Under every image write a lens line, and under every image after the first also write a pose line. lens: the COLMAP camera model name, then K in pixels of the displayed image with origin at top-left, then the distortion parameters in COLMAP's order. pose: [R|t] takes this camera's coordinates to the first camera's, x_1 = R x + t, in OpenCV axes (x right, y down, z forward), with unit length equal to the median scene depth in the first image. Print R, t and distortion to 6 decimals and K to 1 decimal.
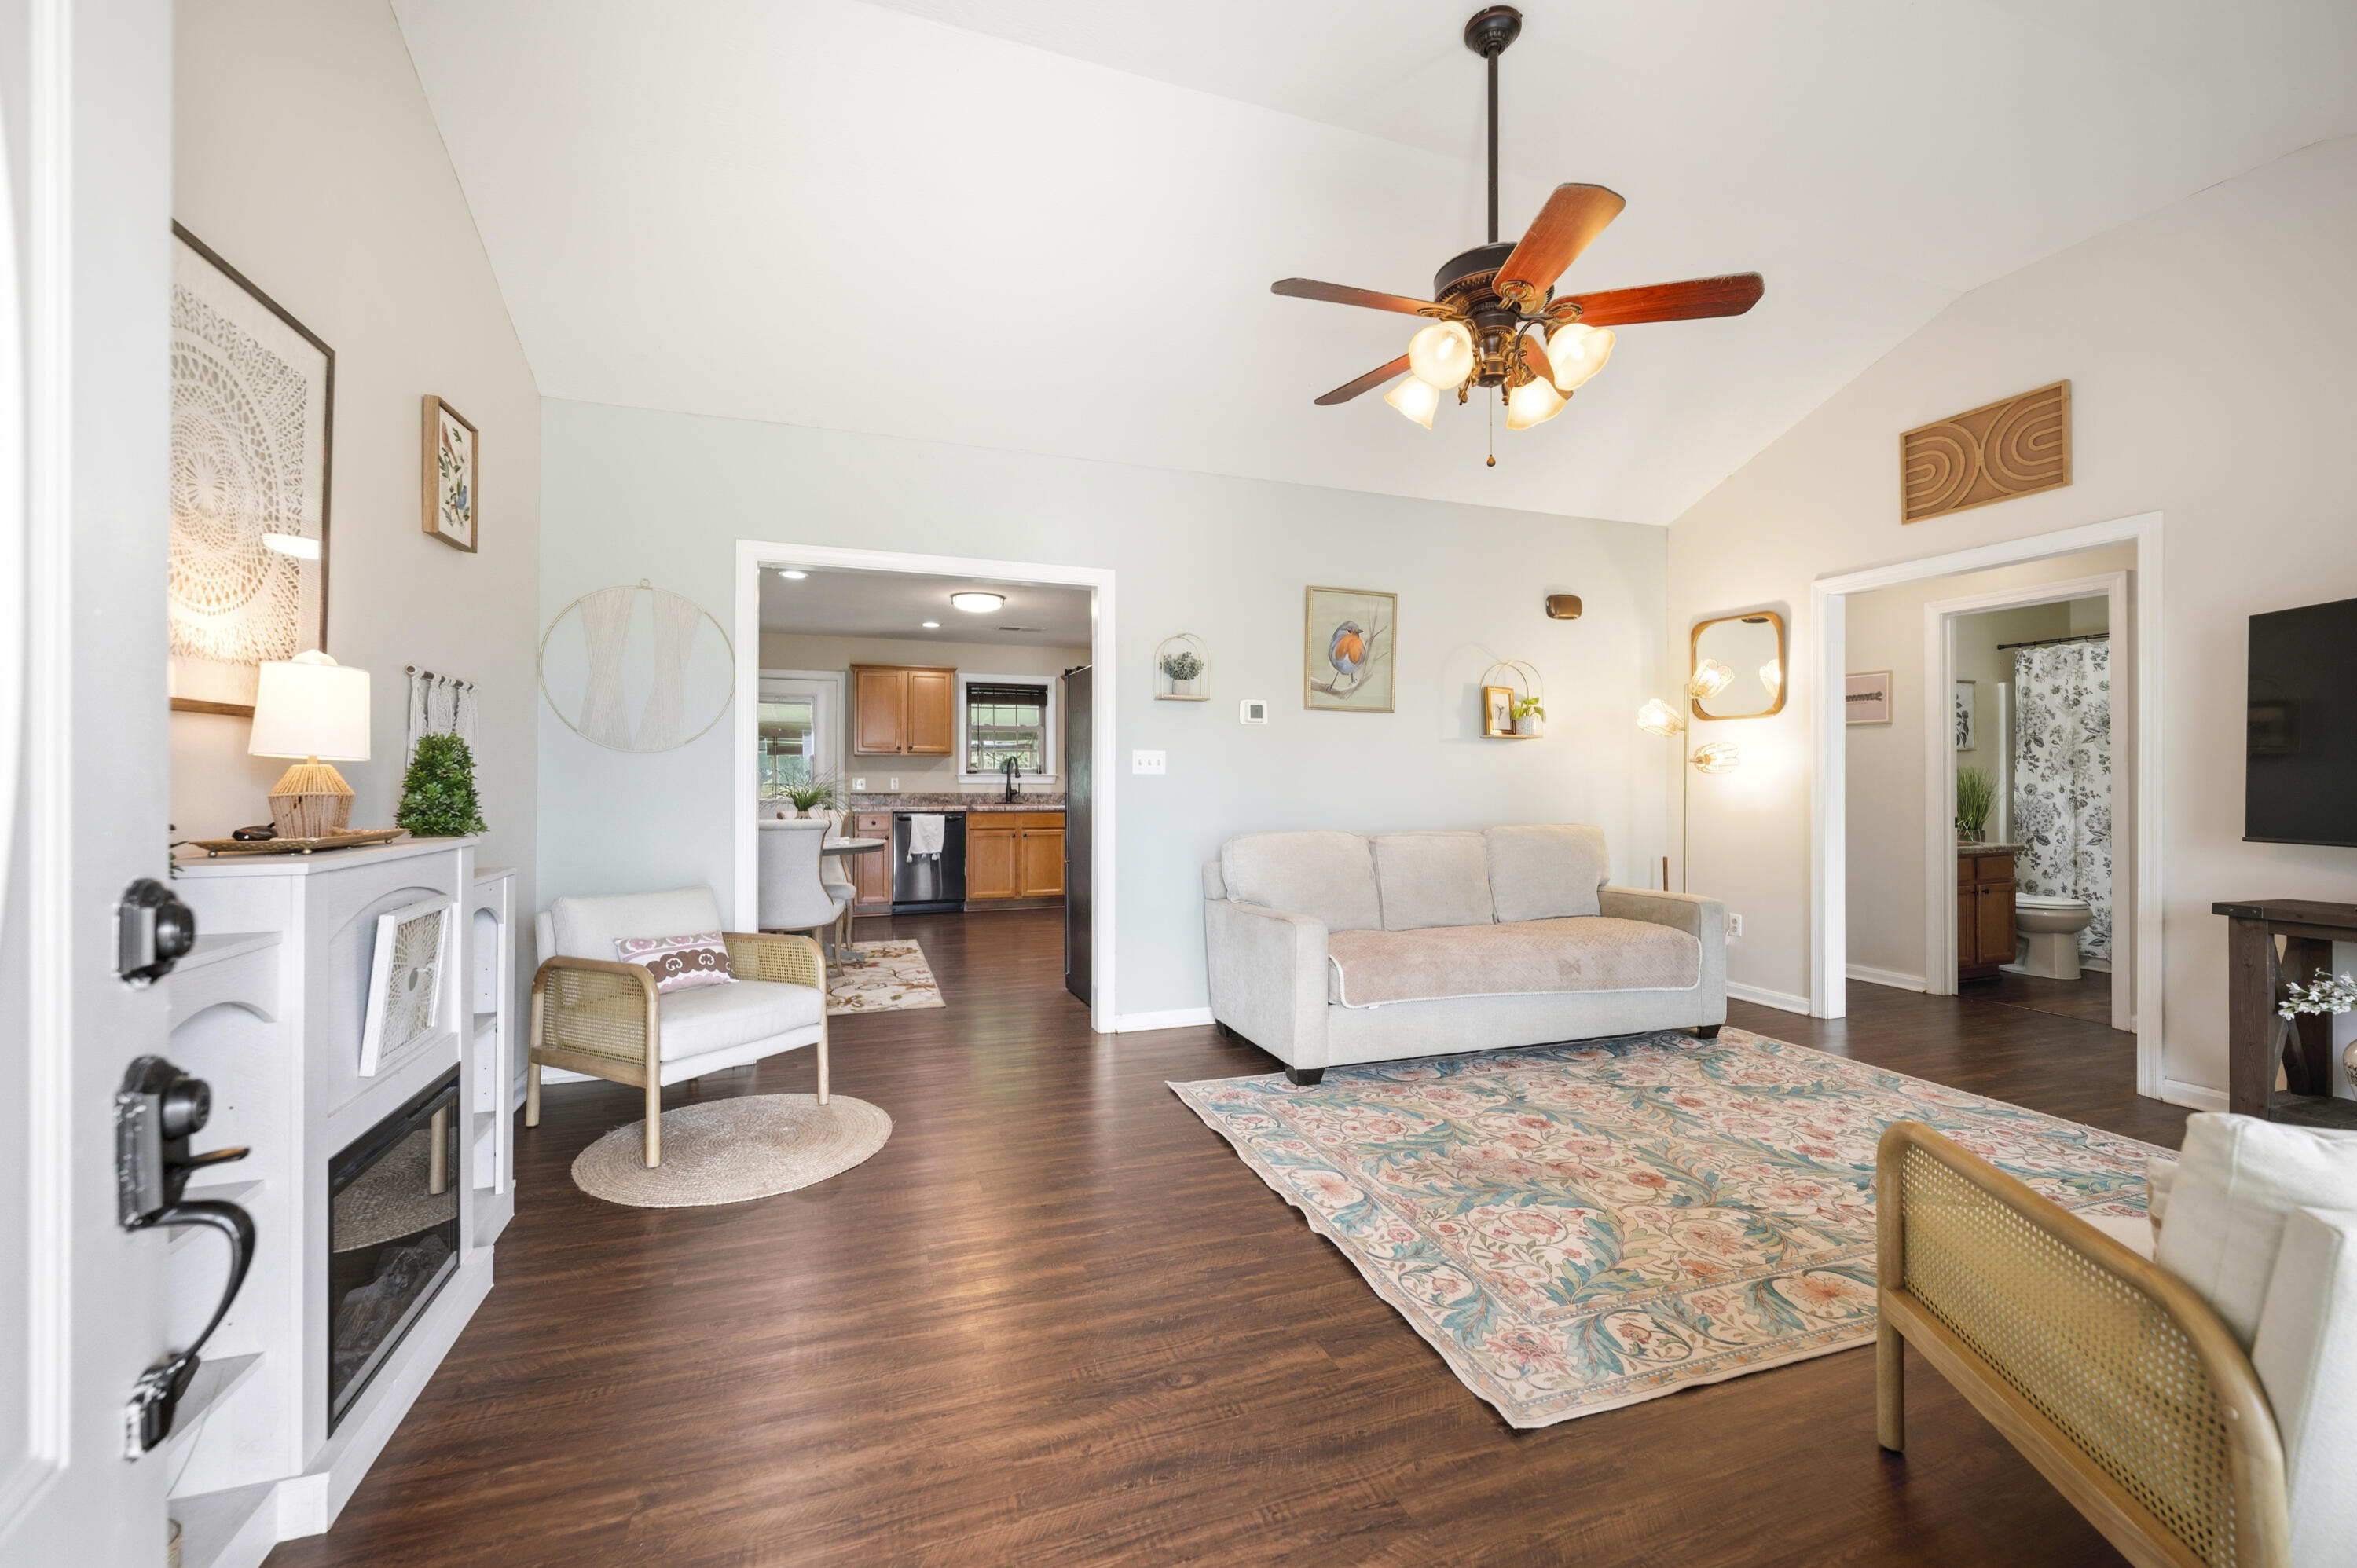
lens RADIAL K [[952.2, 0, 1168.1], [0, 952.2, 780.8], [0, 0, 1]] dist [-0.000778, 0.000131]
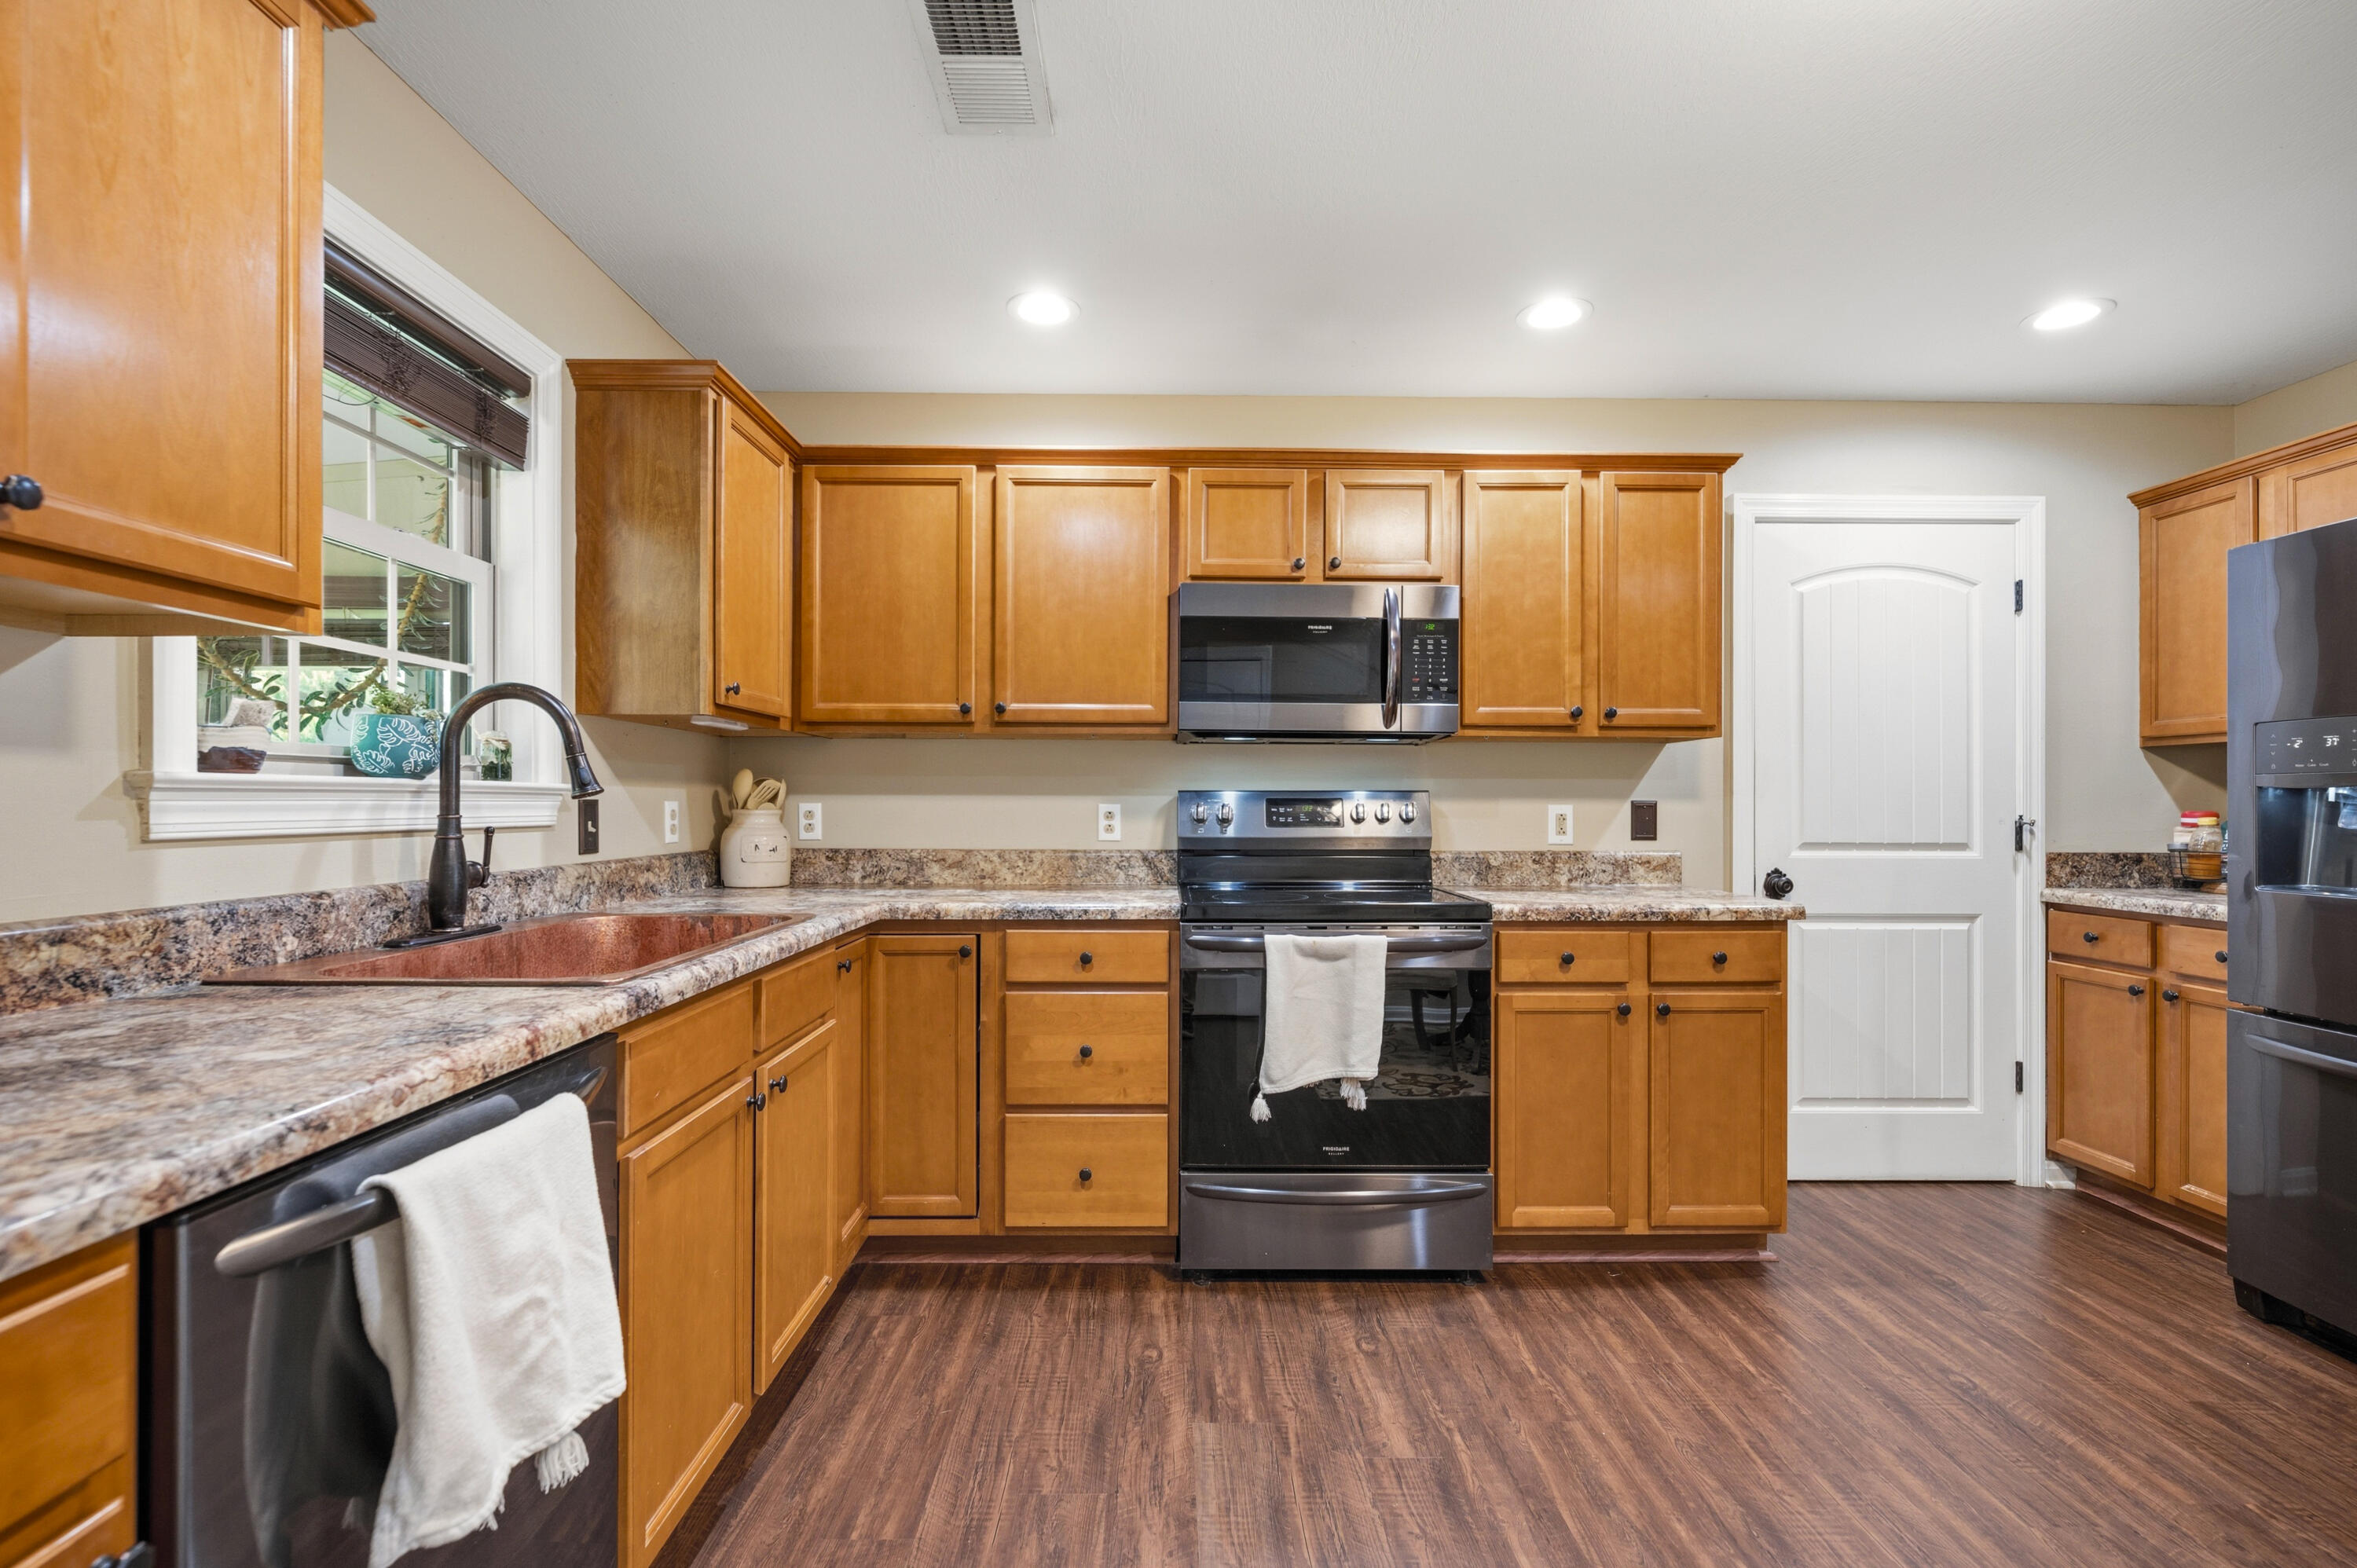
lens RADIAL K [[1036.6, 0, 1169.5], [0, 1036.6, 800.8], [0, 0, 1]] dist [-0.000366, -0.000014]
pose [[0.321245, -0.000433, 0.946996, -0.851432], [-0.002350, 0.999996, 0.001254, -0.009814], [-0.946993, -0.002629, 0.321243, 2.179901]]
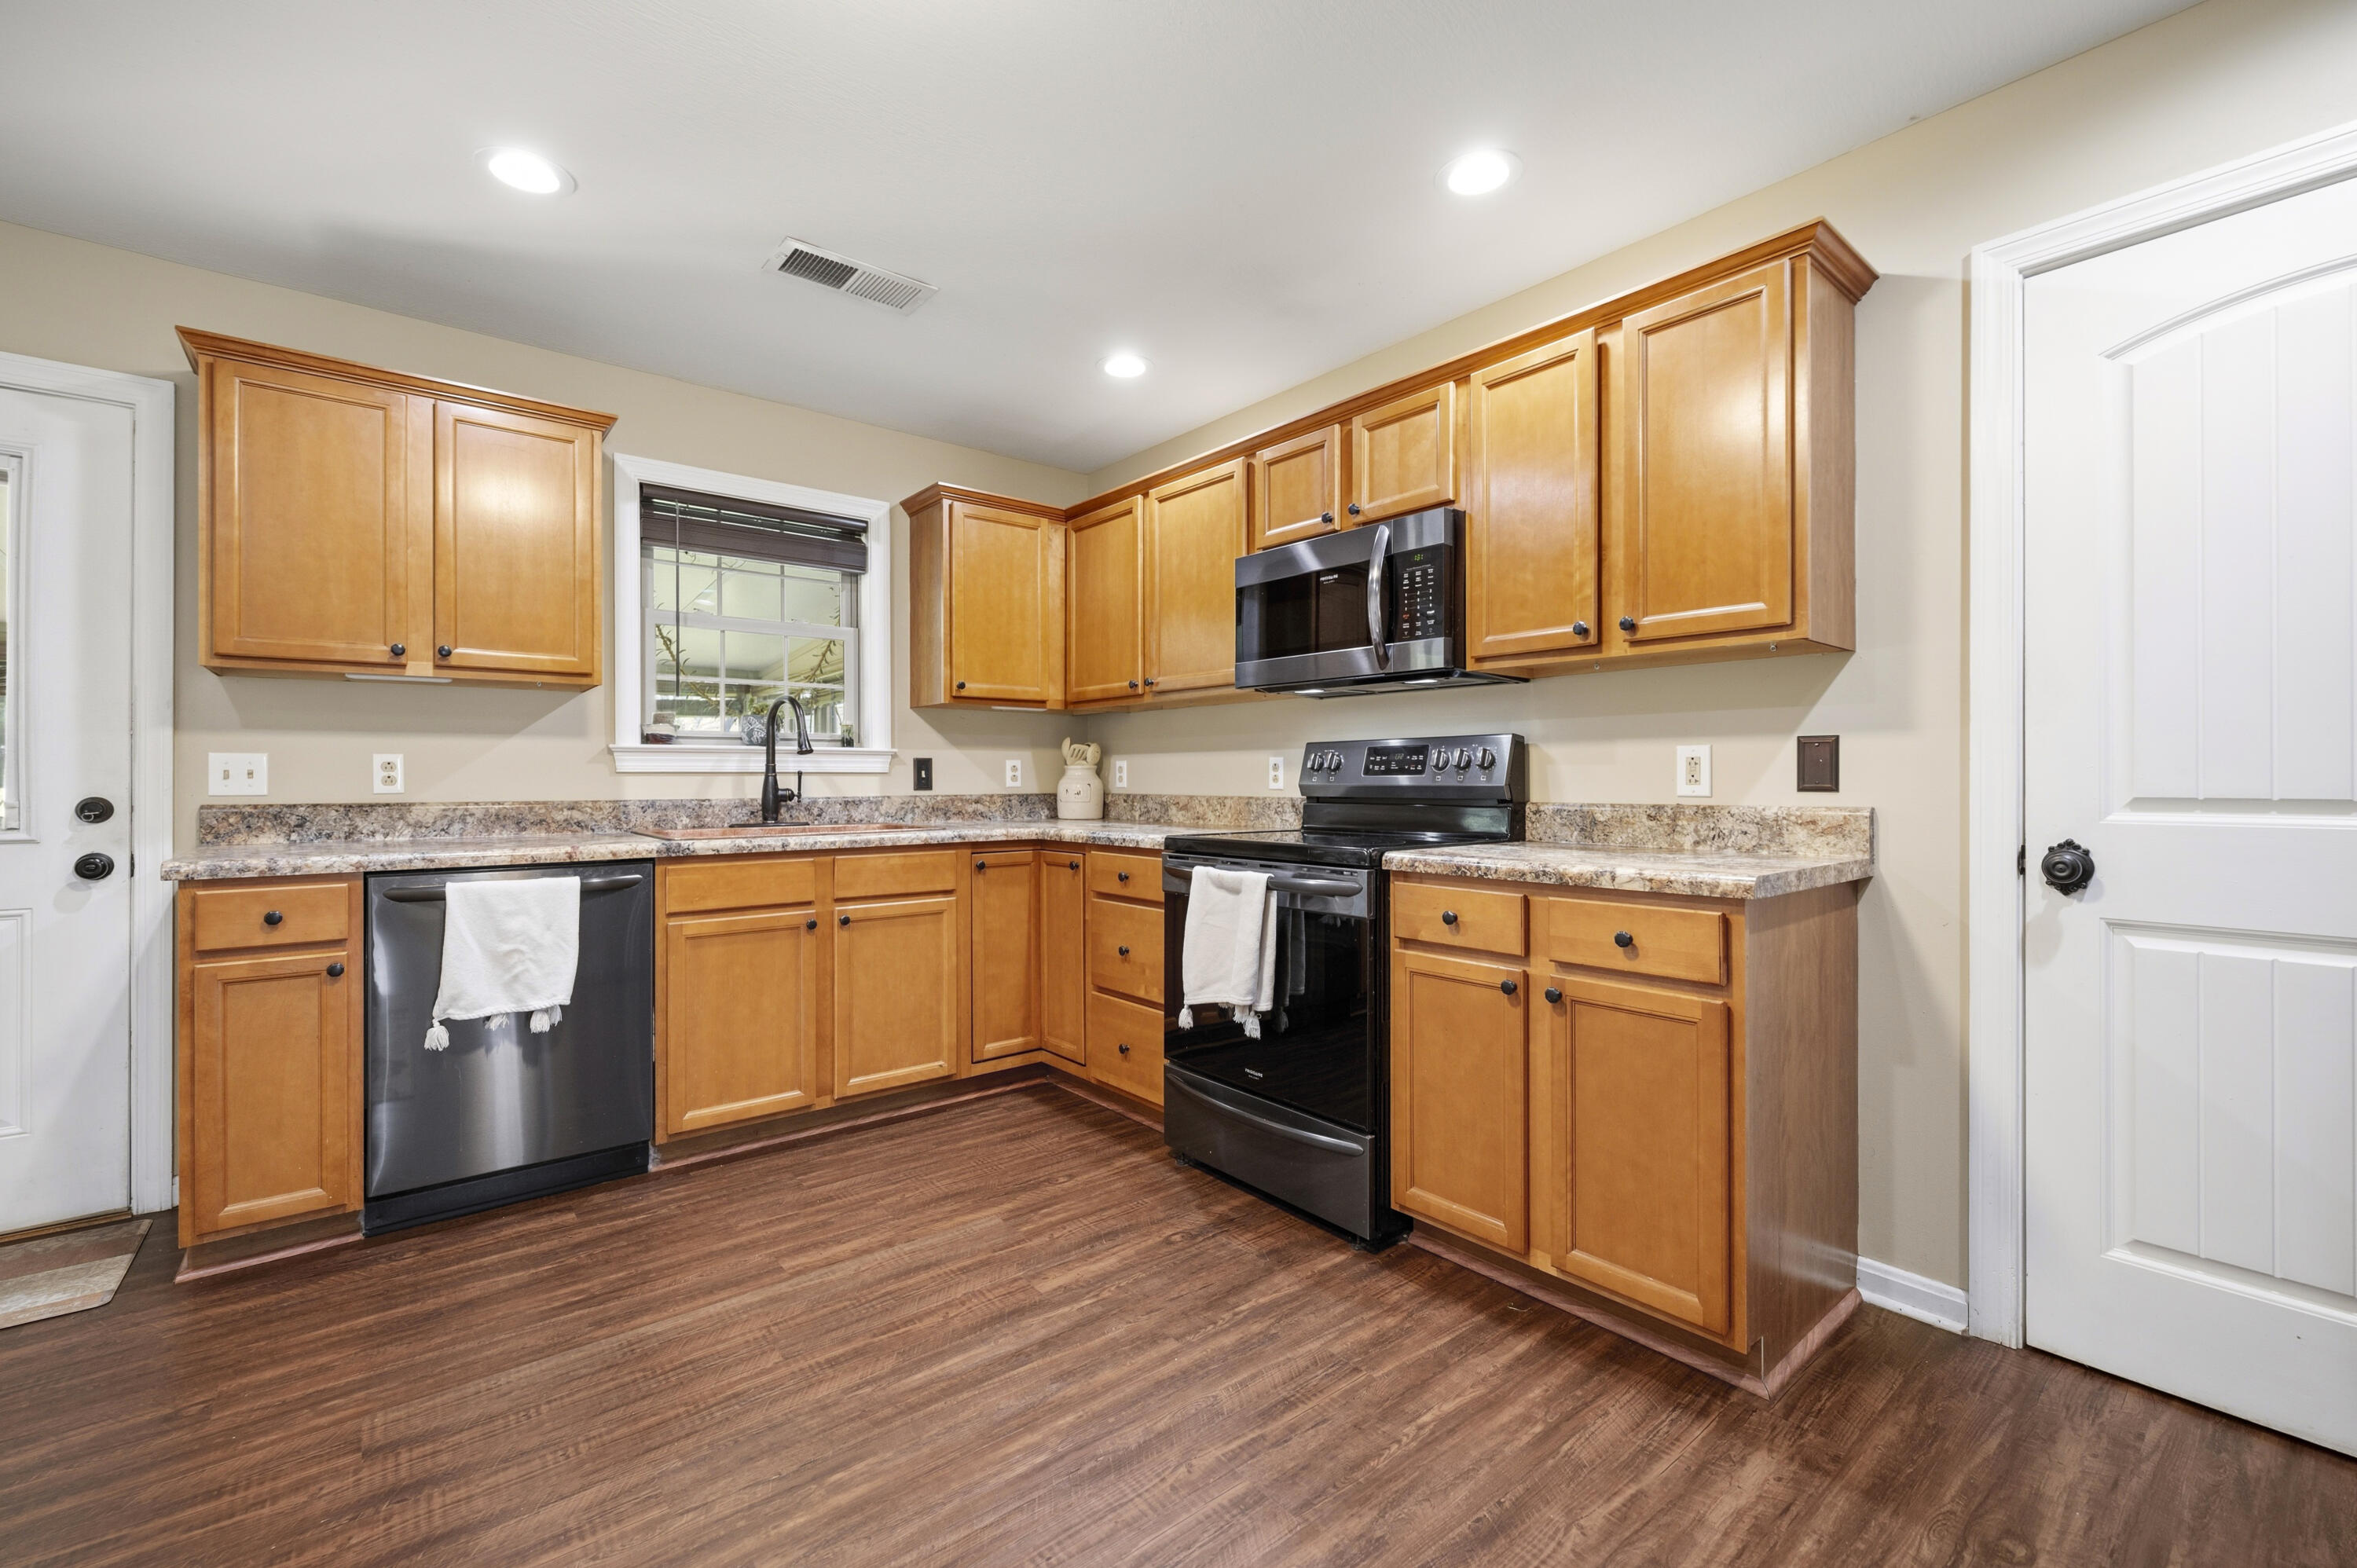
lens RADIAL K [[979.7, 0, 1175.7], [0, 979.7, 777.2], [0, 0, 1]] dist [-0.000626, 0.000036]
pose [[0.938730, -0.005361, 0.344611, -0.409678], [0.005629, 0.999984, 0.000222, 0.015258], [-0.344607, 0.001731, 0.938746, 1.609168]]
